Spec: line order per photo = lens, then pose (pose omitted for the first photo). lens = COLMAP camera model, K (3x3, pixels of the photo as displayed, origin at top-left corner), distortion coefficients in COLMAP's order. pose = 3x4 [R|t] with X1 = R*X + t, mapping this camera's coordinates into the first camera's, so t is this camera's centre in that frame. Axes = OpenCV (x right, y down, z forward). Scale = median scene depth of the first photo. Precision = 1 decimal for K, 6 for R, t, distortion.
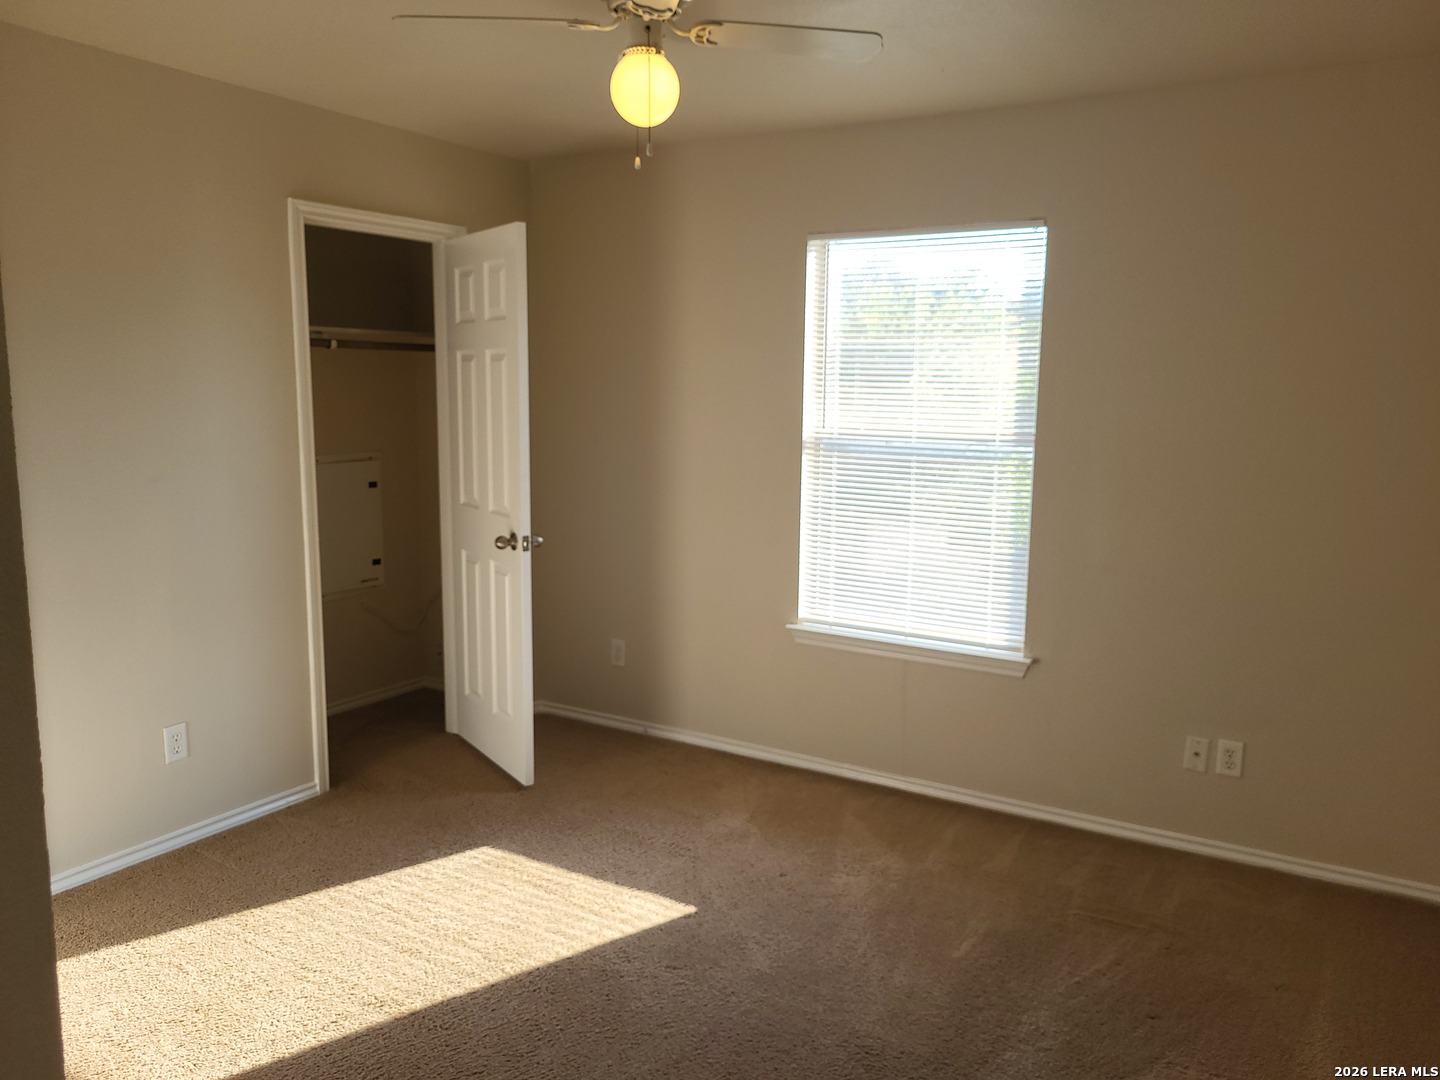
lens RADIAL K [[1106.8, 0, 720.0], [0, 1106.8, 540.0], [0, 0, 1]] dist [0.022553, -0.010118]
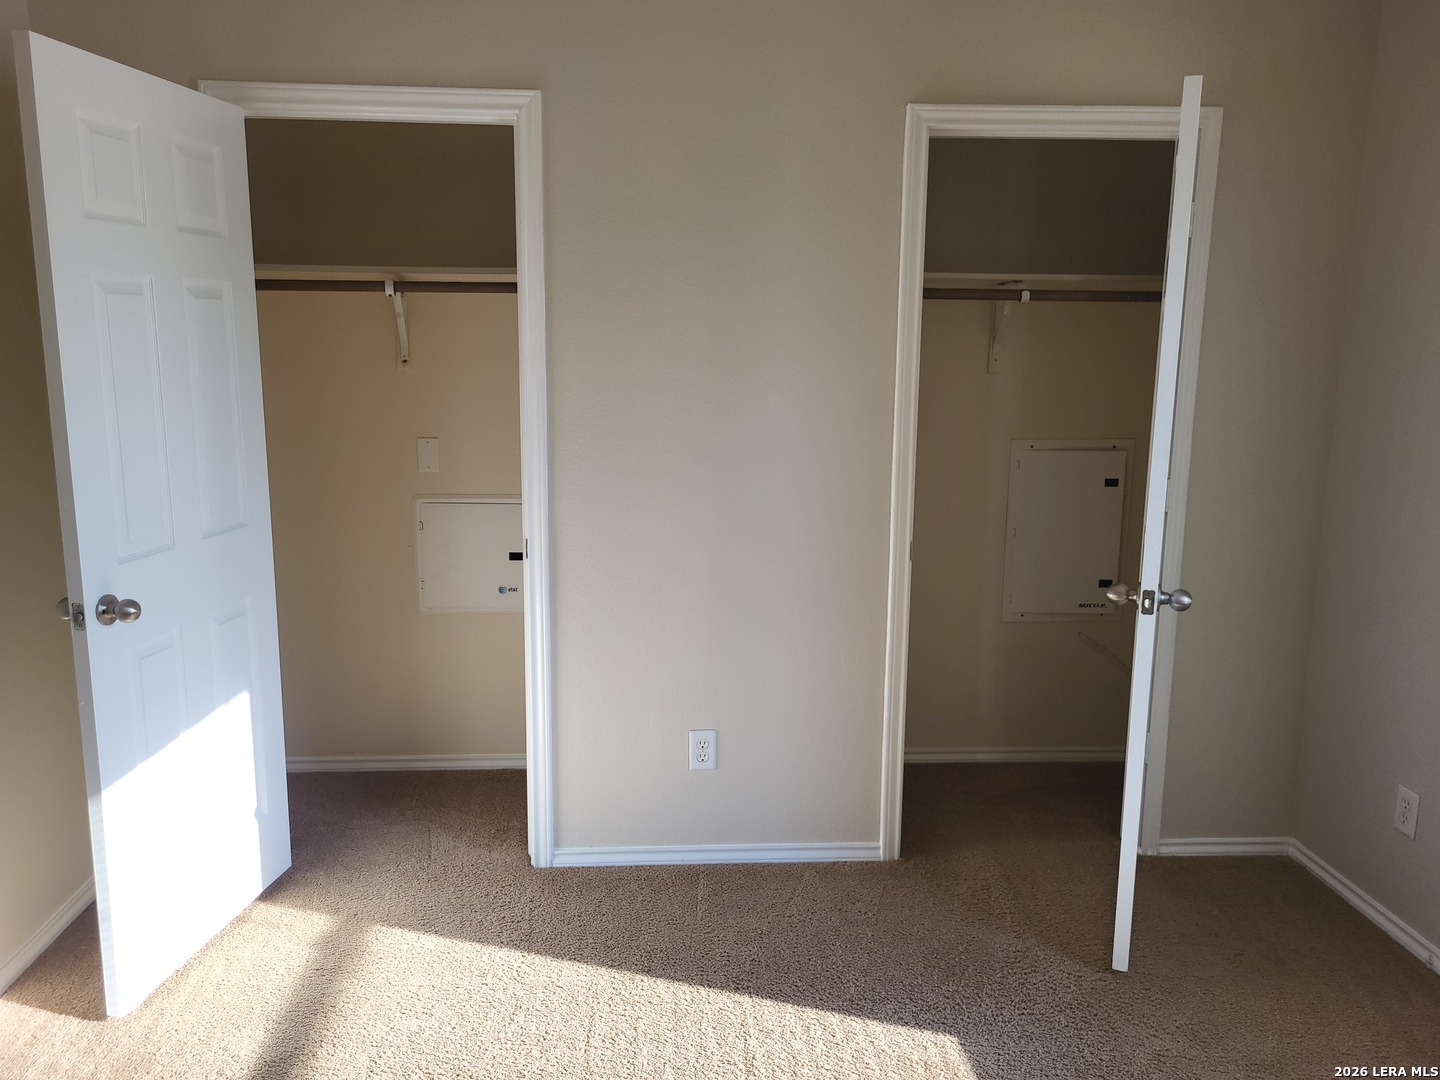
lens RADIAL K [[1106.8, 0, 720.0], [0, 1106.8, 540.0], [0, 0, 1]] dist [0.022553, -0.010118]
pose [[0.574188, 0.146589, -0.805493, 0.194941], [-0.121938, 0.988179, 0.092913, -0.063803], [0.809592, 0.044871, 0.585276, 0.446508]]
